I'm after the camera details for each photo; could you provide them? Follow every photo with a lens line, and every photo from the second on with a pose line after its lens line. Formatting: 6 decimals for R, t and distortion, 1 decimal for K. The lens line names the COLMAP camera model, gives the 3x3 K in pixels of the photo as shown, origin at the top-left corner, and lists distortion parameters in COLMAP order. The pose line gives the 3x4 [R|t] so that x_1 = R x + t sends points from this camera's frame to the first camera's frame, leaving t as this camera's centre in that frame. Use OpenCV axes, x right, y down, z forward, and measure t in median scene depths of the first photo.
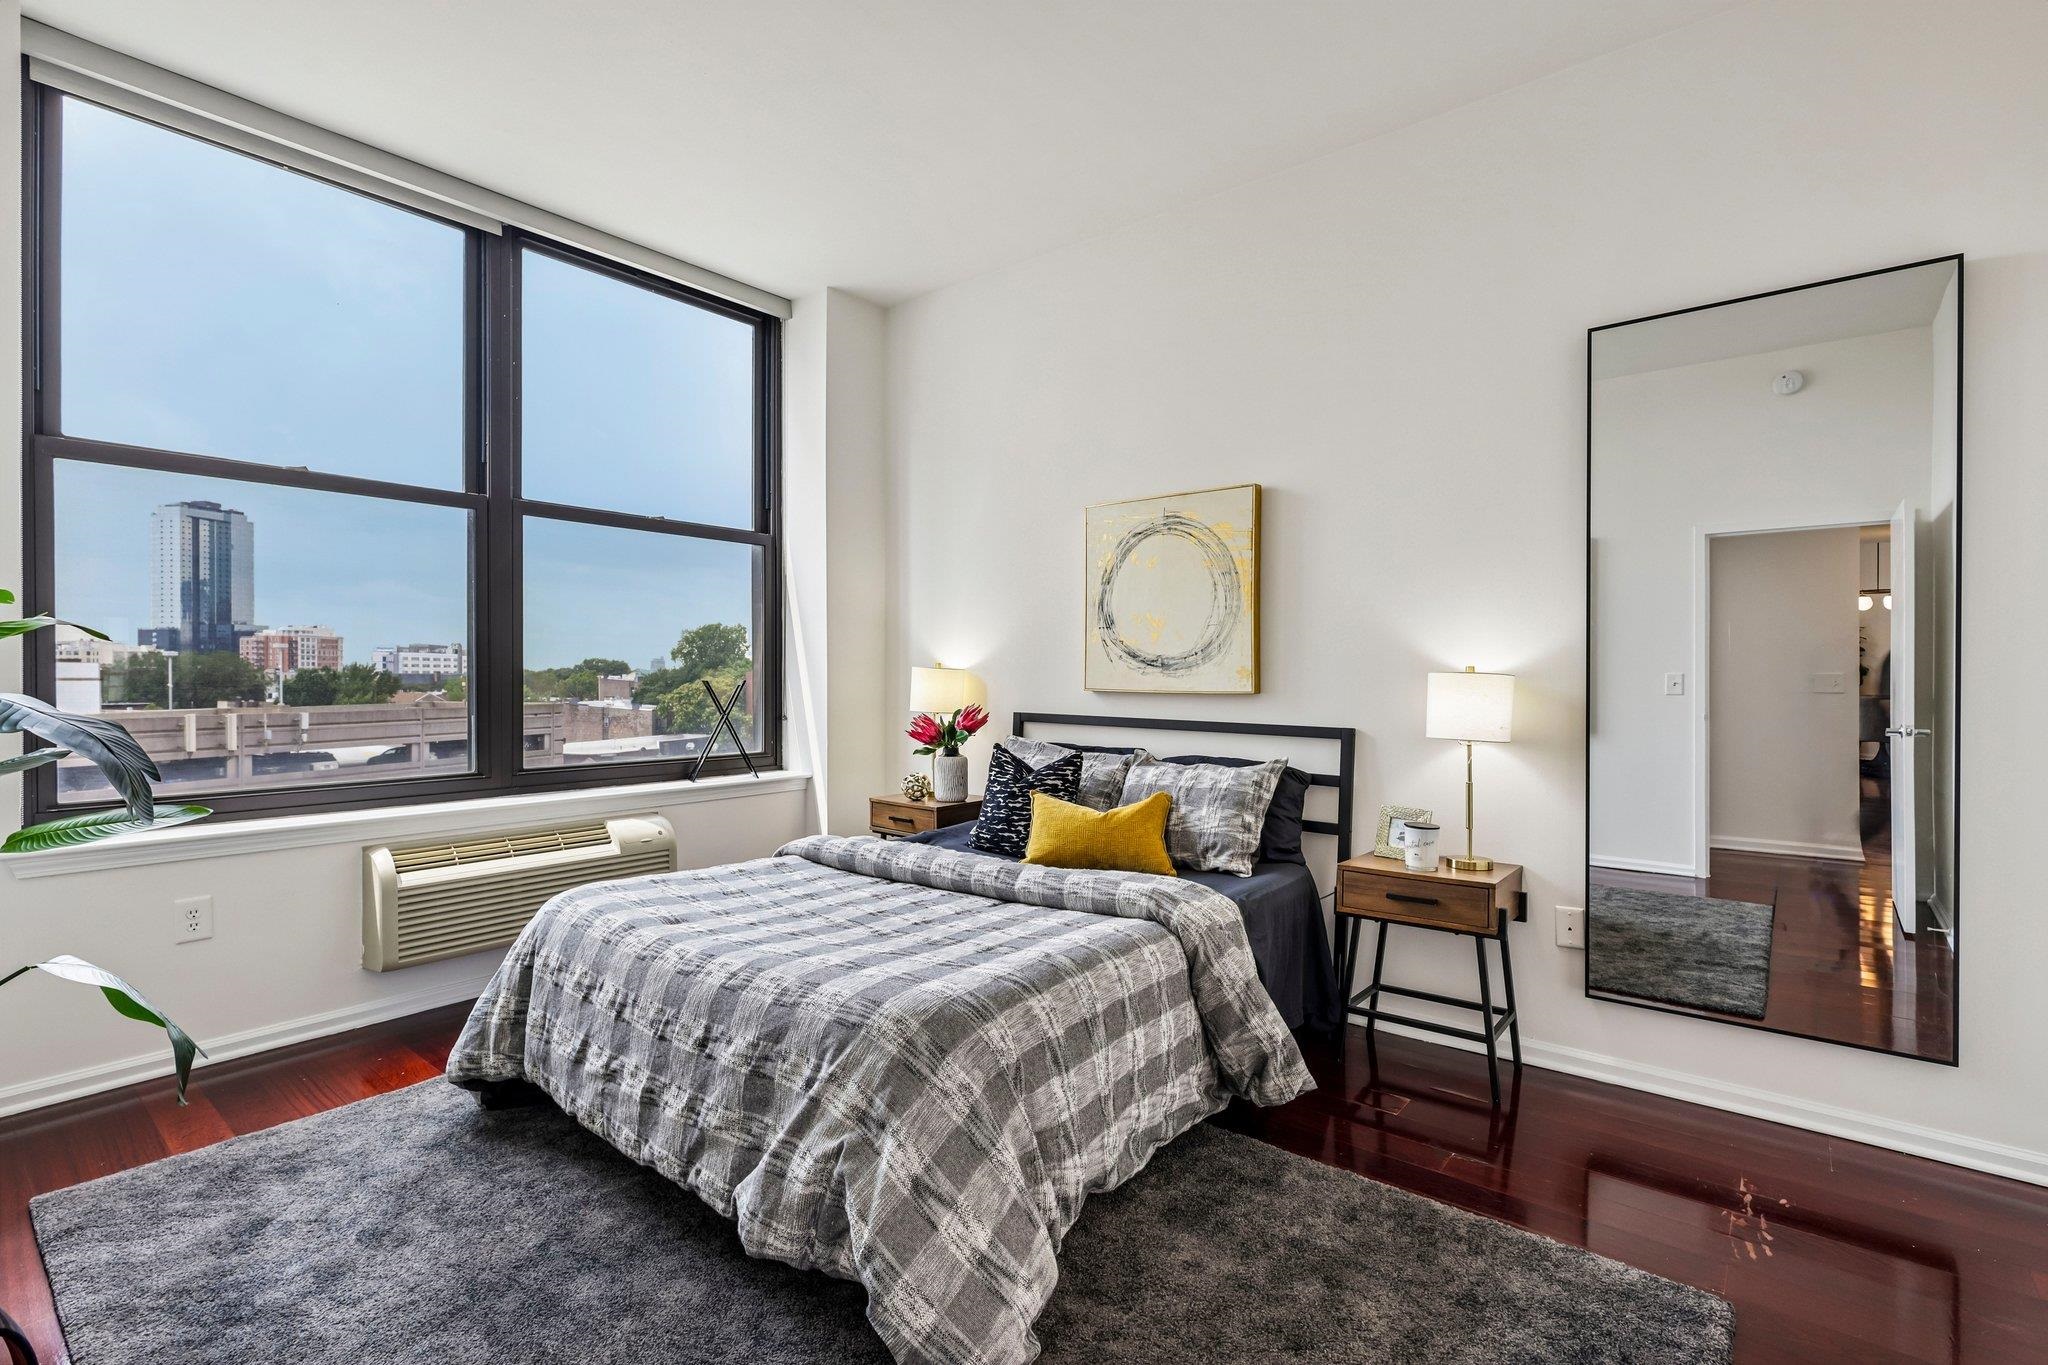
lens RADIAL K [[953.6, 0, 1022.4], [0, 953.6, 676.2], [0, 0, 1]] dist [-0.000232, 0.001221]
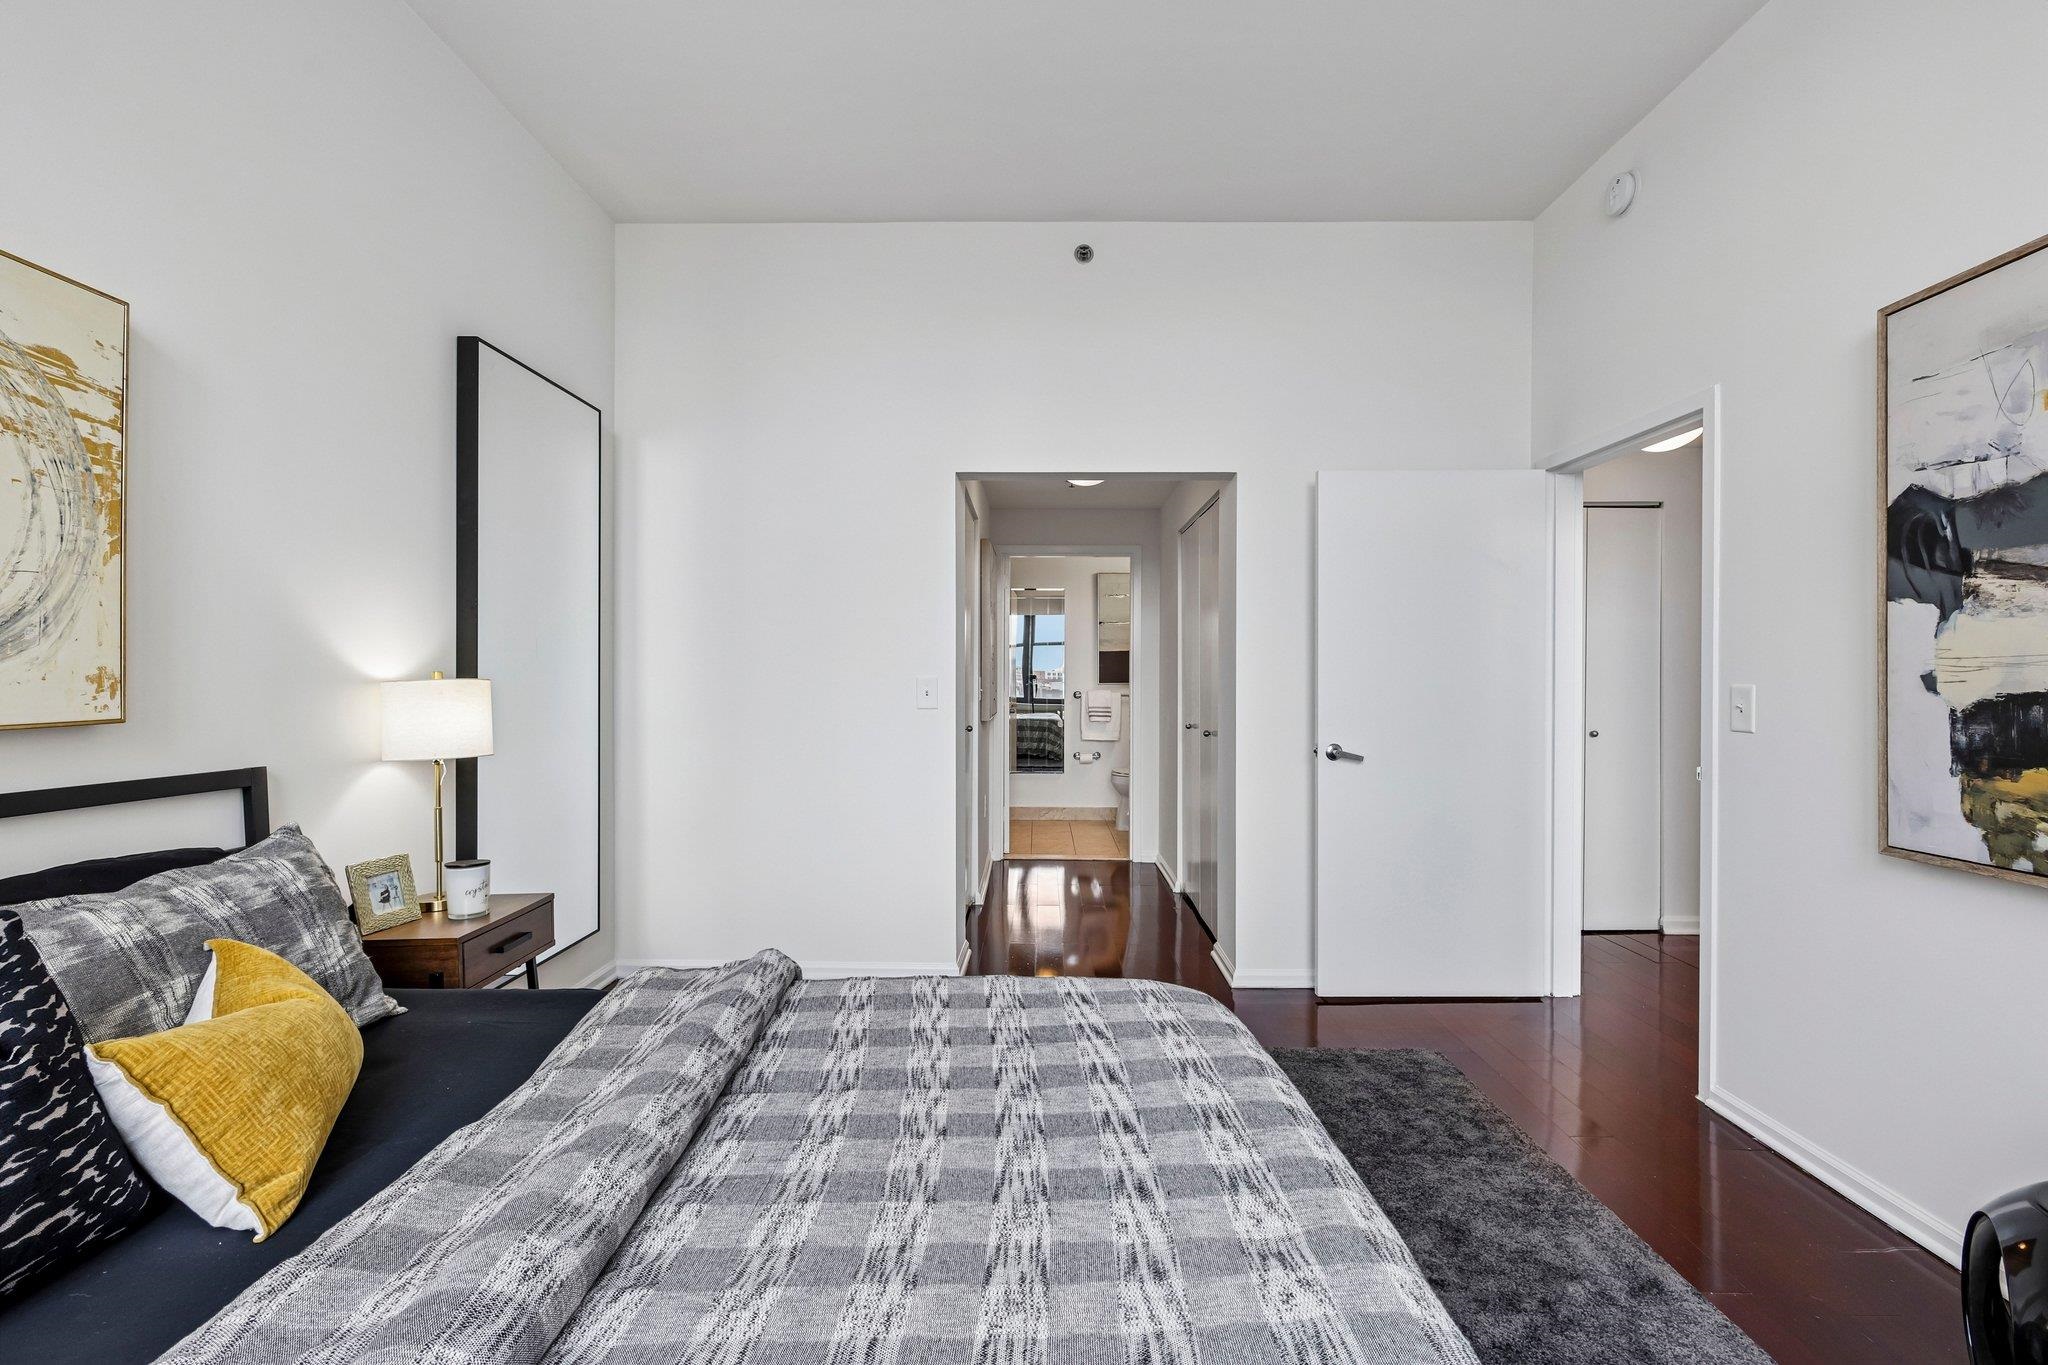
lens RADIAL K [[953.6, 0, 1035.6], [0, 953.6, 679.2], [0, 0, 1]] dist [-0.000232, 0.001221]
pose [[-0.625930, -0.005743, 0.779858, -0.486373], [-0.002972, 0.999983, 0.004978, -0.009005], [-0.779873, 0.000799, -0.625937, 1.032349]]
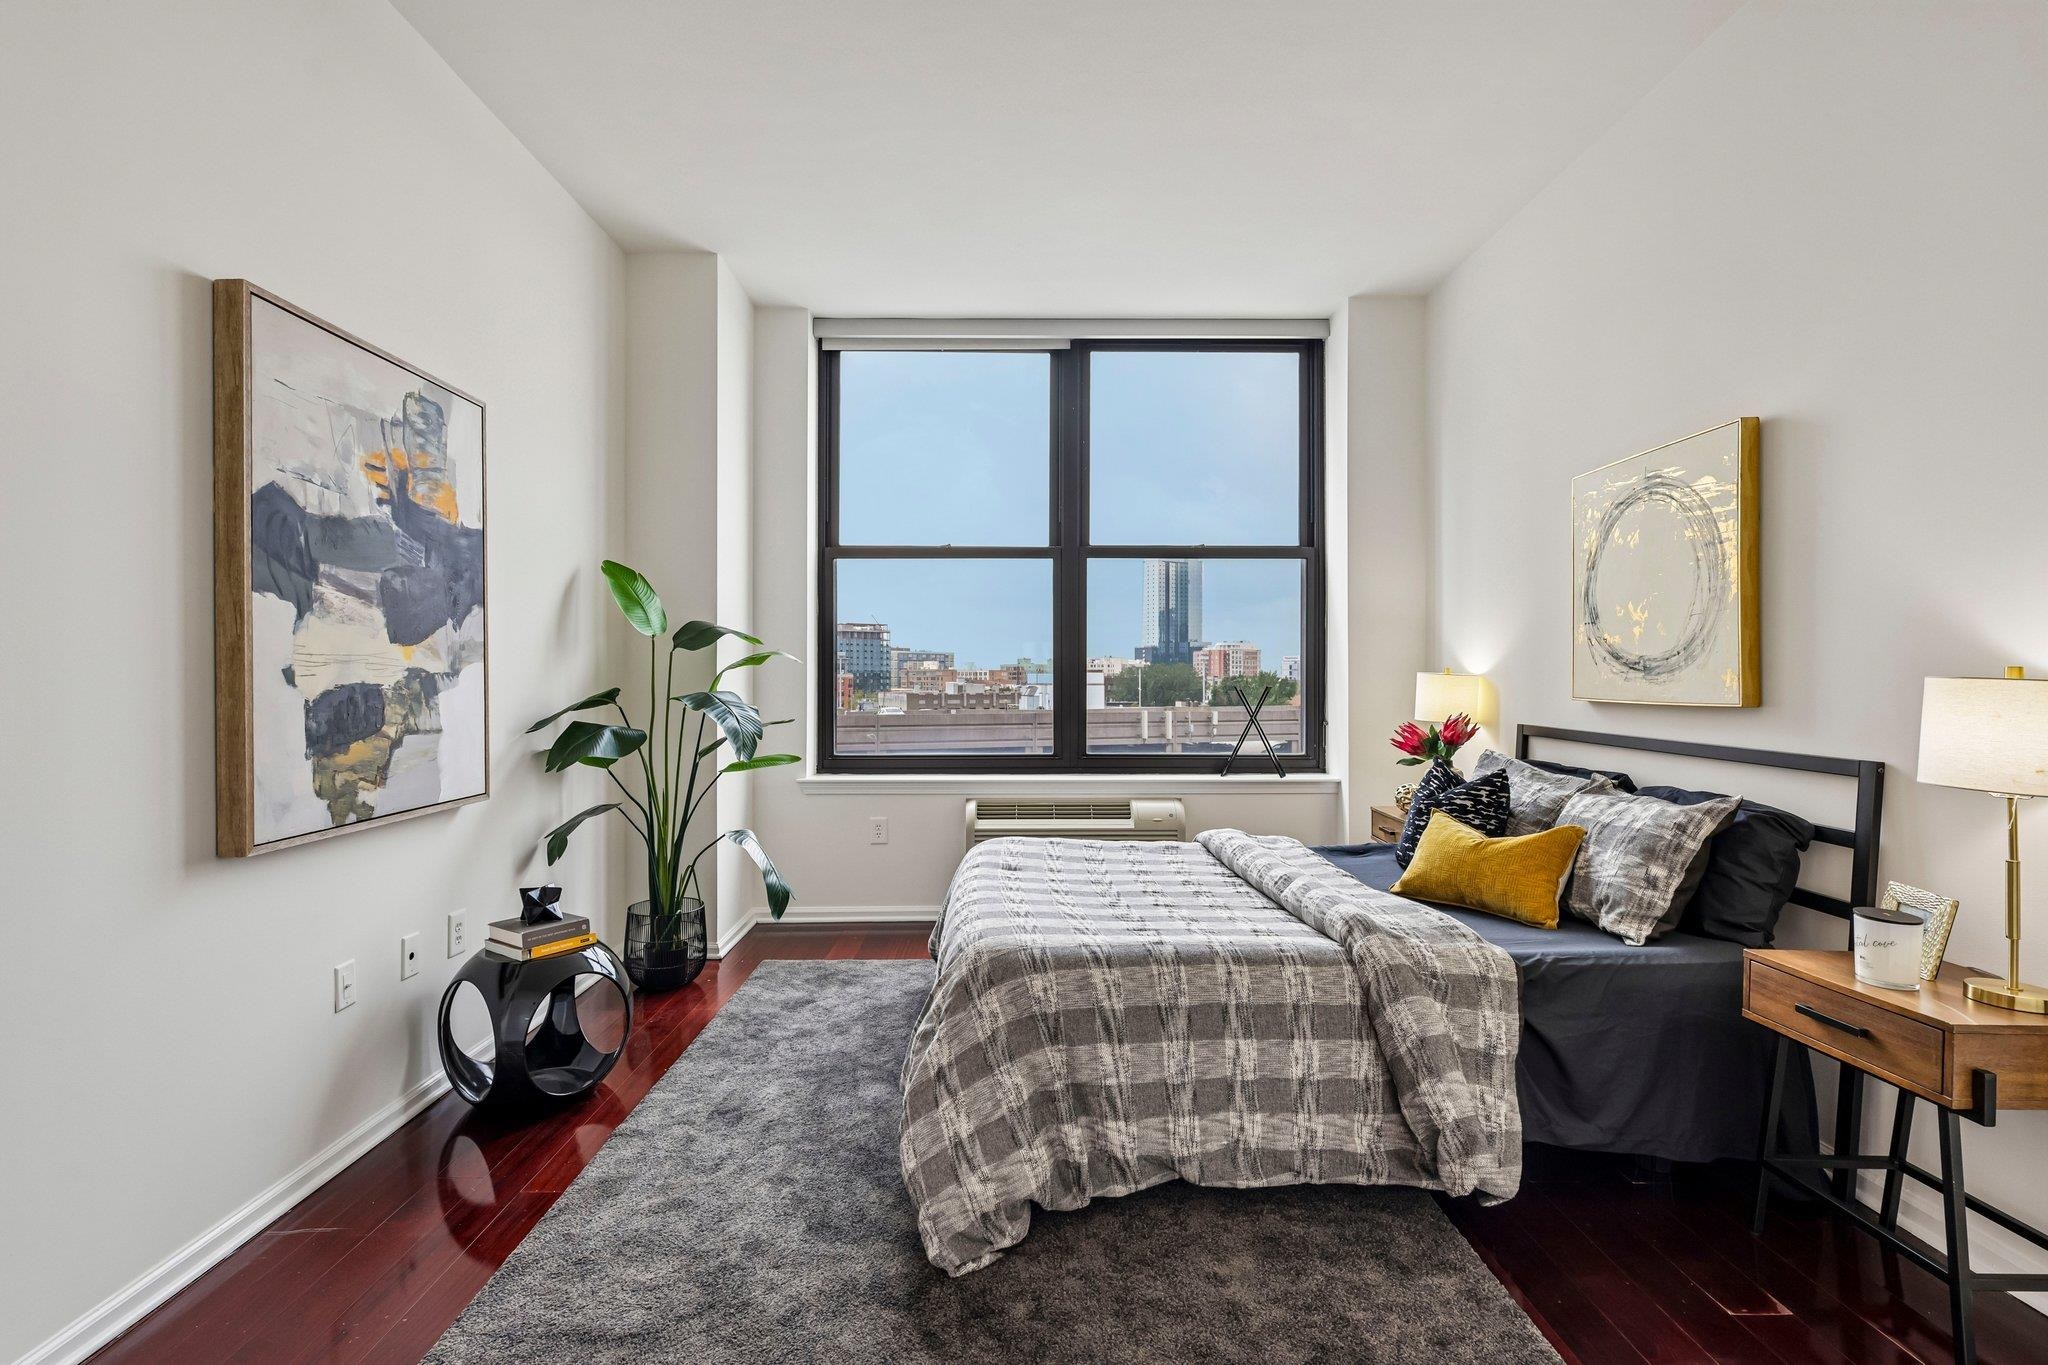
lens RADIAL K [[953.6, 0, 1018.8], [0, 953.6, 675.1], [0, 0, 1]] dist [-0.000232, 0.001221]
pose [[0.635415, -0.006076, -0.772147, 0.497471], [0.000355, 0.999971, -0.007577, -0.000674], [0.772171, 0.004540, 0.635399, 0.127401]]
